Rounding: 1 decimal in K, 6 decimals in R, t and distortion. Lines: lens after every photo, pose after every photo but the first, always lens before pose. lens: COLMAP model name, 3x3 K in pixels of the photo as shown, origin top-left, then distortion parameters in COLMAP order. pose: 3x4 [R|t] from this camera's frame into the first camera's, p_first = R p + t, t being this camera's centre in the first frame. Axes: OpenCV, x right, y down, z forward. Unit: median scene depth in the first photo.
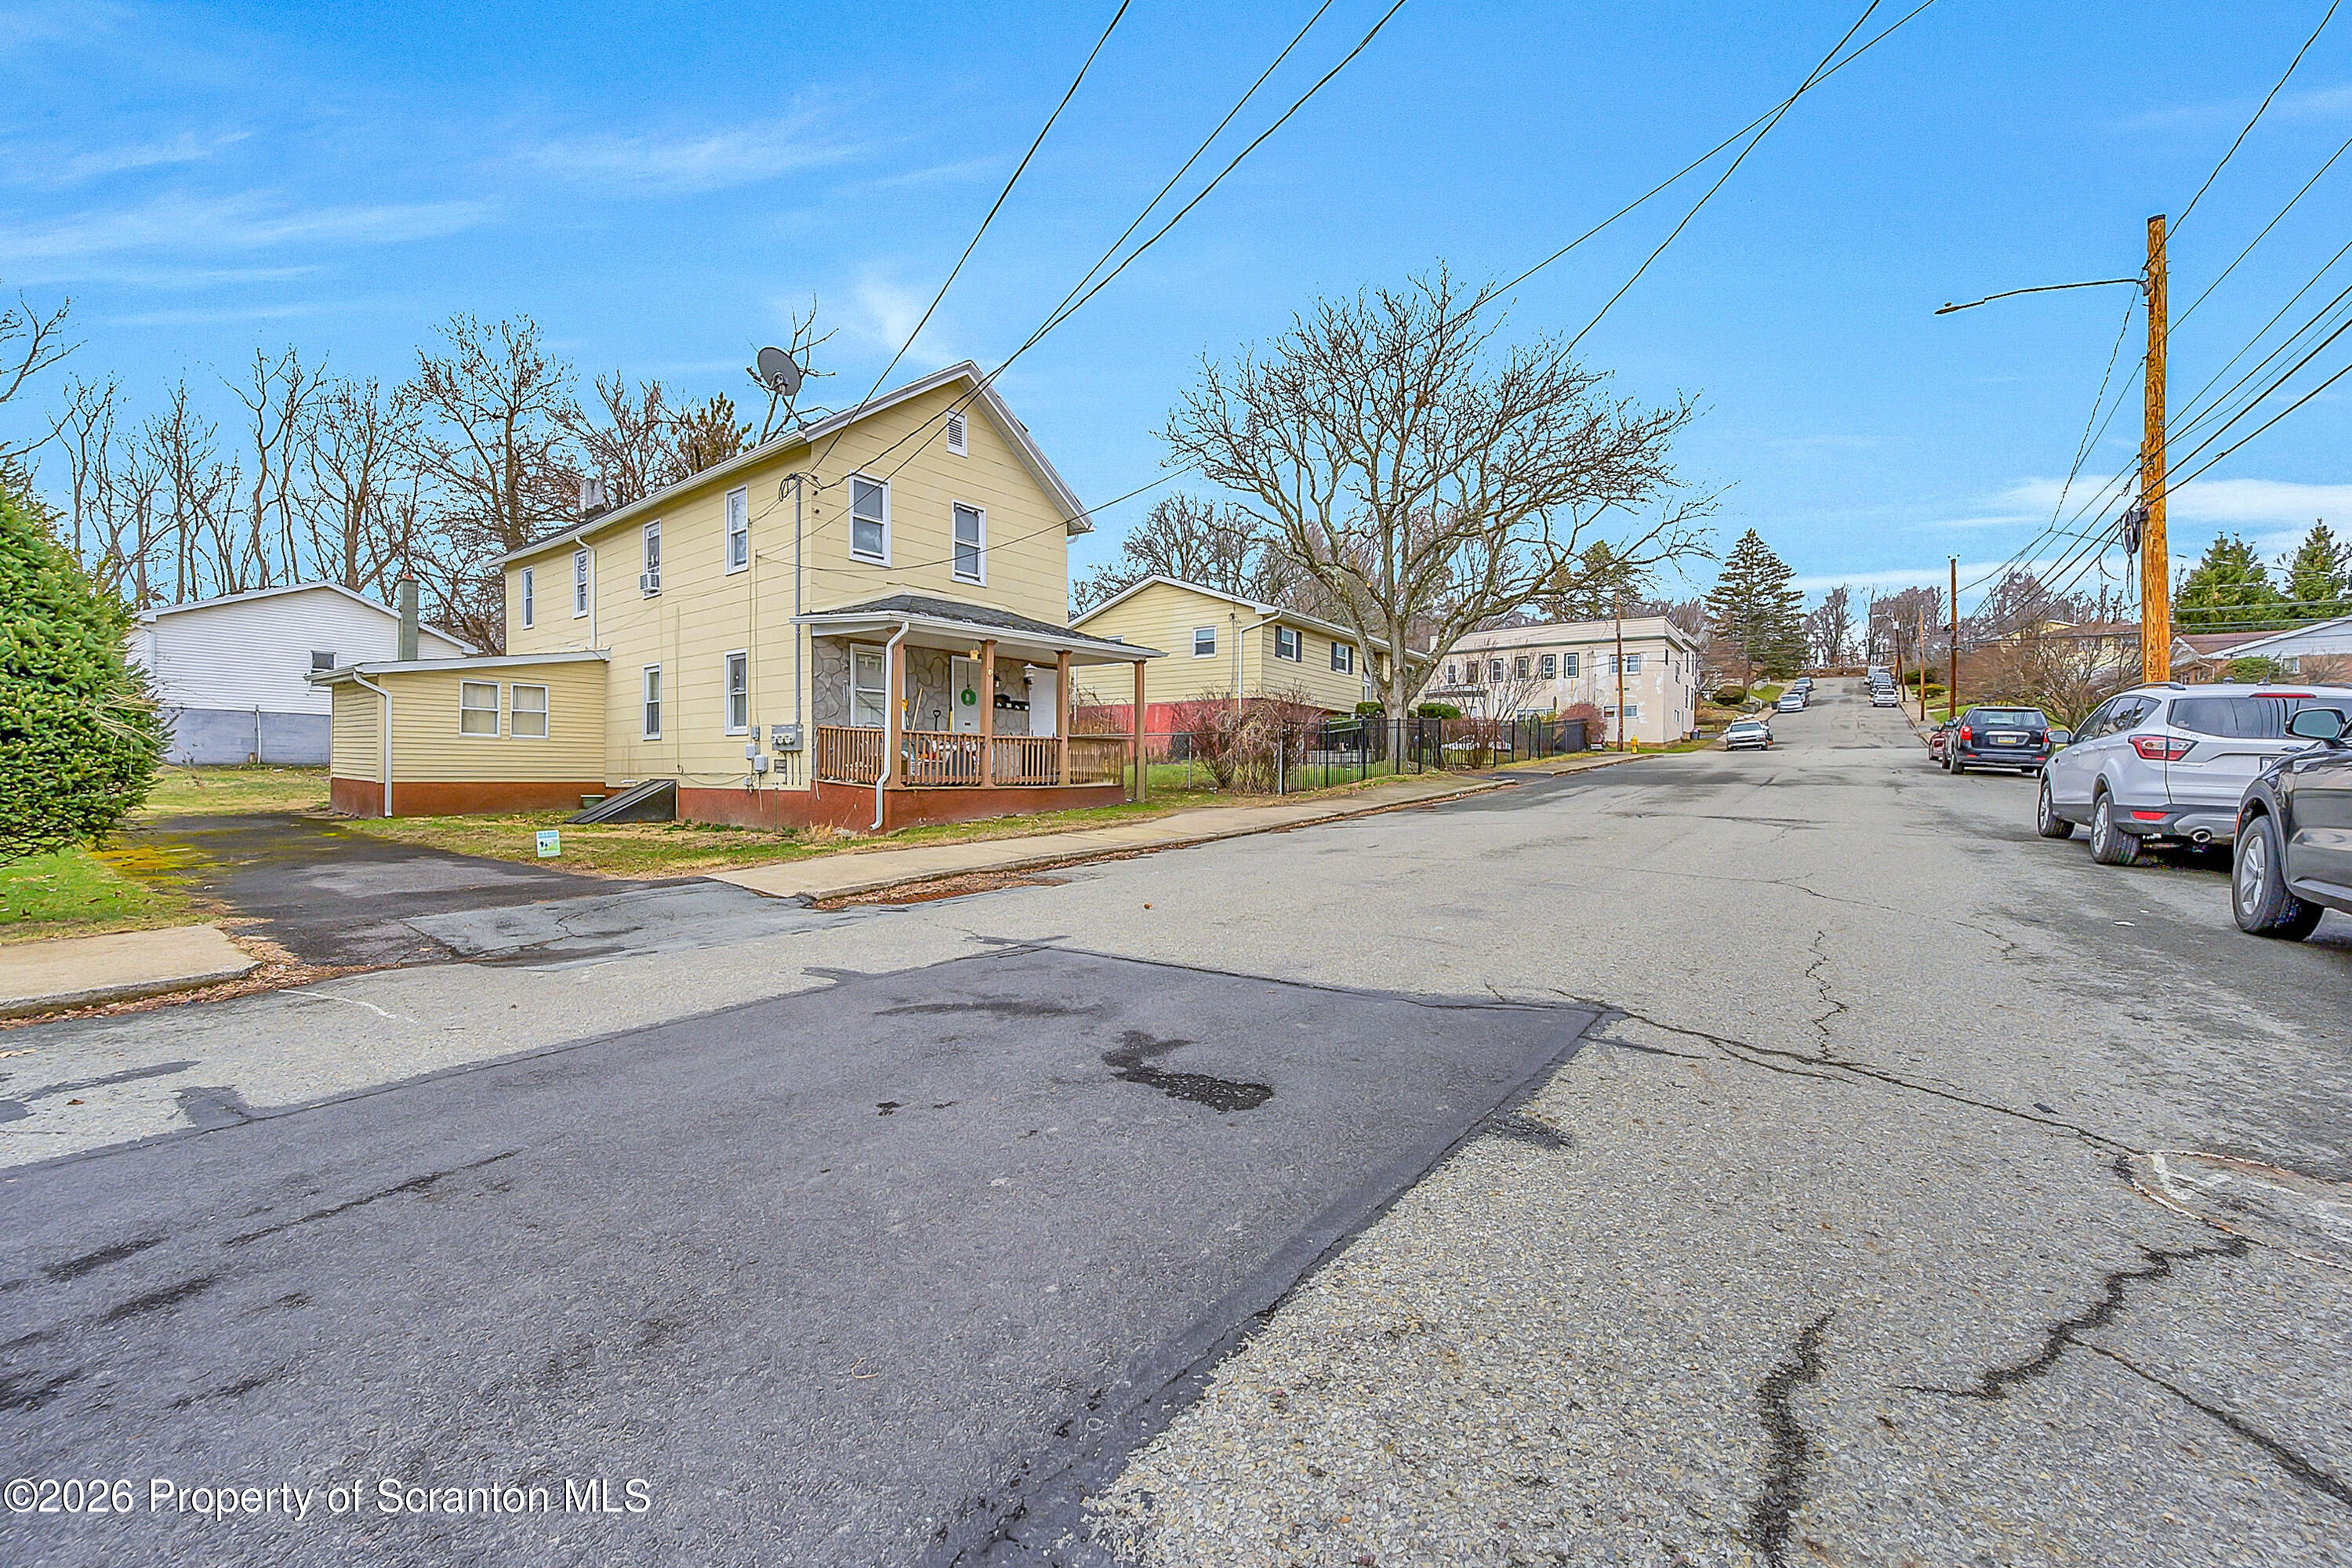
lens RADIAL K [[939.3, 0, 1174.3], [0, 939.3, 787.5], [0, 0, 1]] dist [-0.001632, 0.000520]
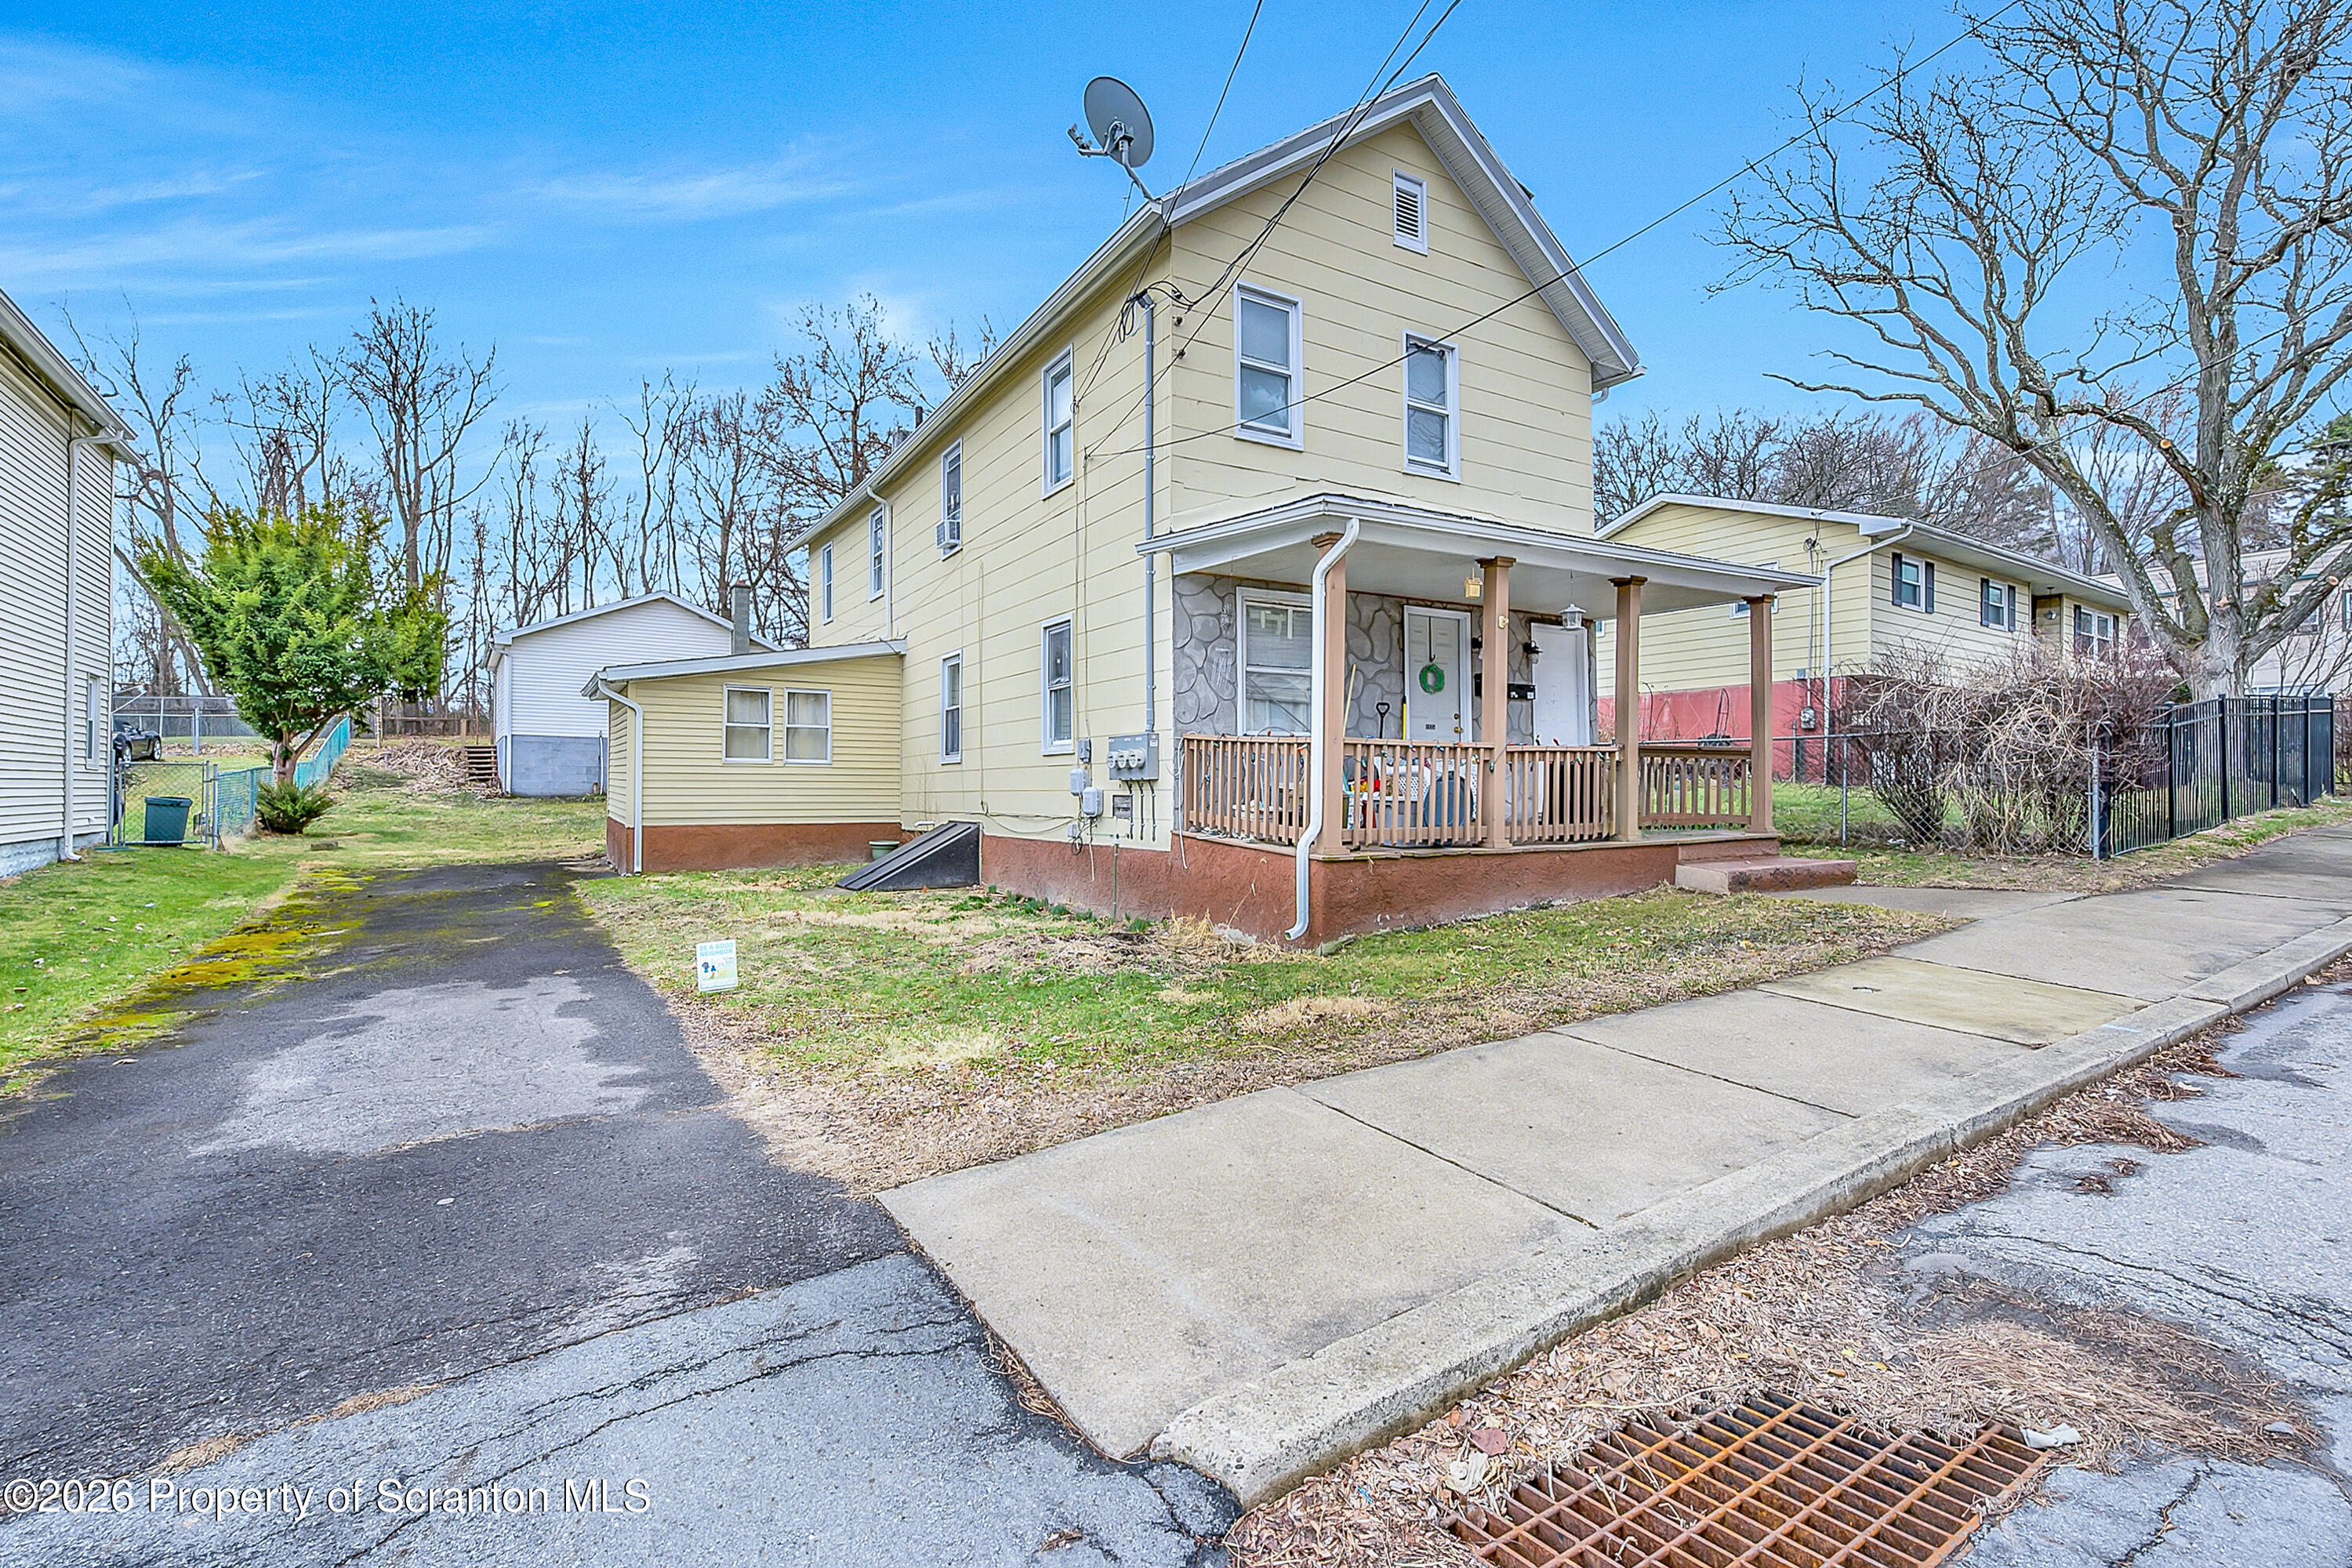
lens RADIAL K [[1086.2, 0, 1176.3], [0, 1086.2, 786.1], [0, 0, 1]] dist [0.000933, 0.000131]
pose [[0.937336, -0.008751, -0.348316, -0.141308], [0.002033, 0.999805, -0.019647, -0.020431], [0.348420, 0.017708, 0.937171, 0.350175]]
